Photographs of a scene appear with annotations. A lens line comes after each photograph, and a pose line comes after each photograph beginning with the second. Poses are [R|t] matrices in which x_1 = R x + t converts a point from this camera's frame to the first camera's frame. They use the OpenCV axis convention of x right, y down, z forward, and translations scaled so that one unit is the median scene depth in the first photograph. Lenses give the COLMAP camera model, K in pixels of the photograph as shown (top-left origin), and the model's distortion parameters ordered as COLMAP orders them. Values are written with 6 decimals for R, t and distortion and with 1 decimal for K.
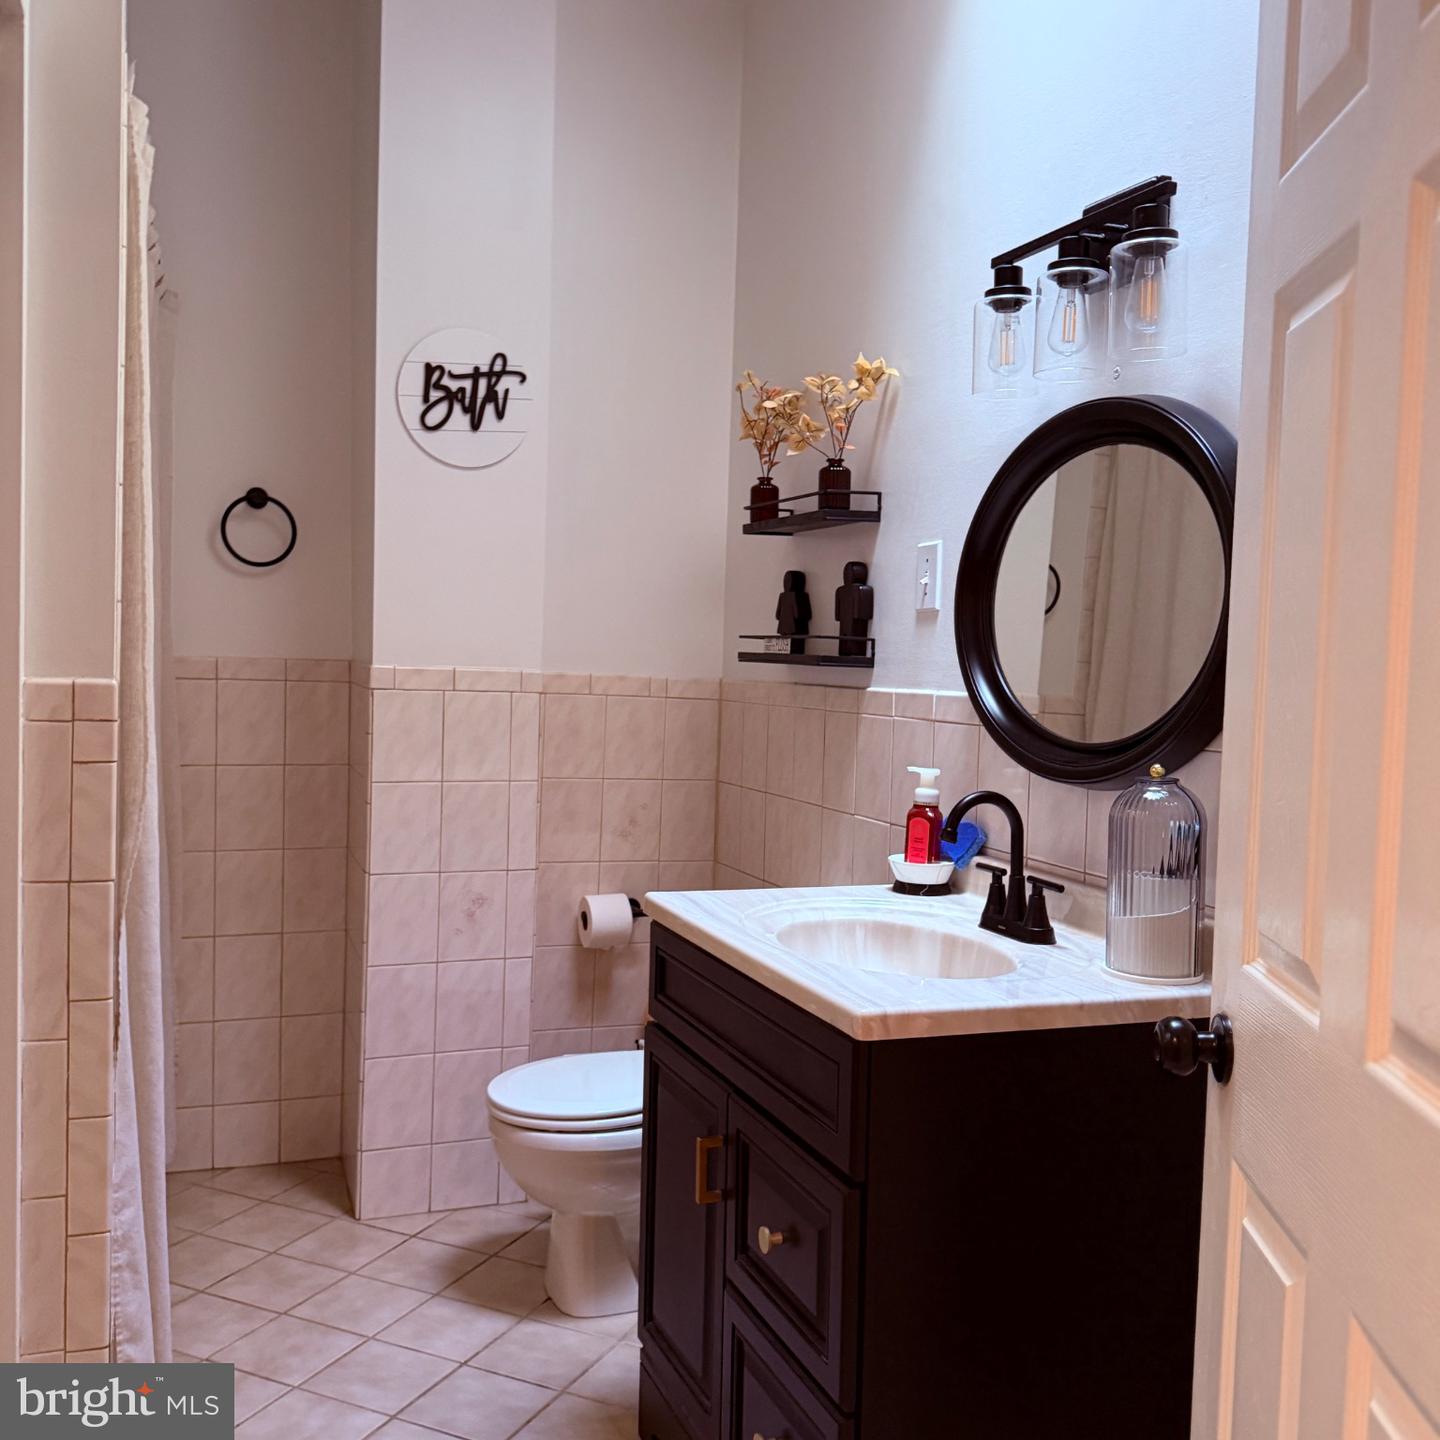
lens RADIAL K [[1430.2, 0, 715.7], [0, 1430.2, 731.3], [0, 0, 1]] dist [0.168032, -0.363142]
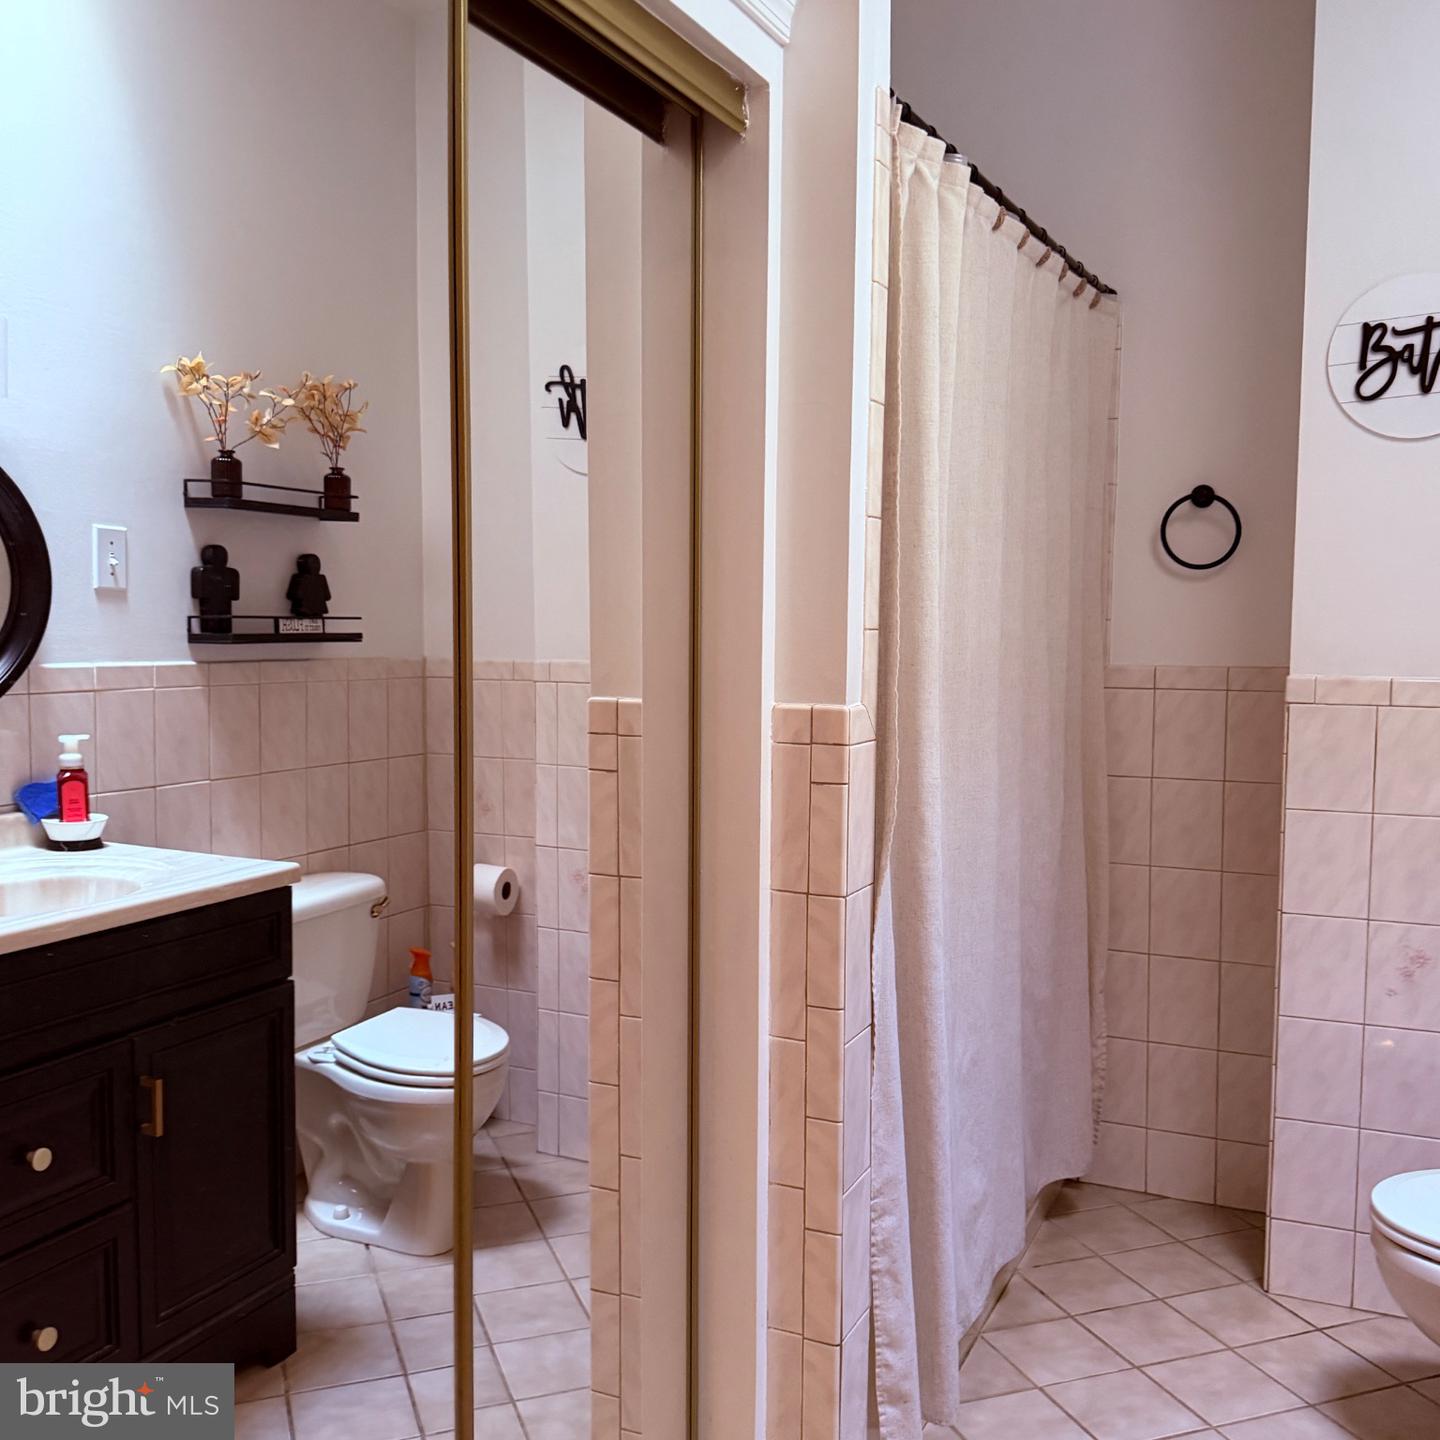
lens RADIAL K [[1443.3, 0, 722.2], [0, 1443.3, 726.0], [0, 0, 1]] dist [0.045757, -0.100510]
pose [[0.699438, 0.029362, -0.714090, 0.152180], [-0.027056, 0.999527, 0.014598, -0.018619], [0.714181, 0.009110, 0.699901, 0.131502]]
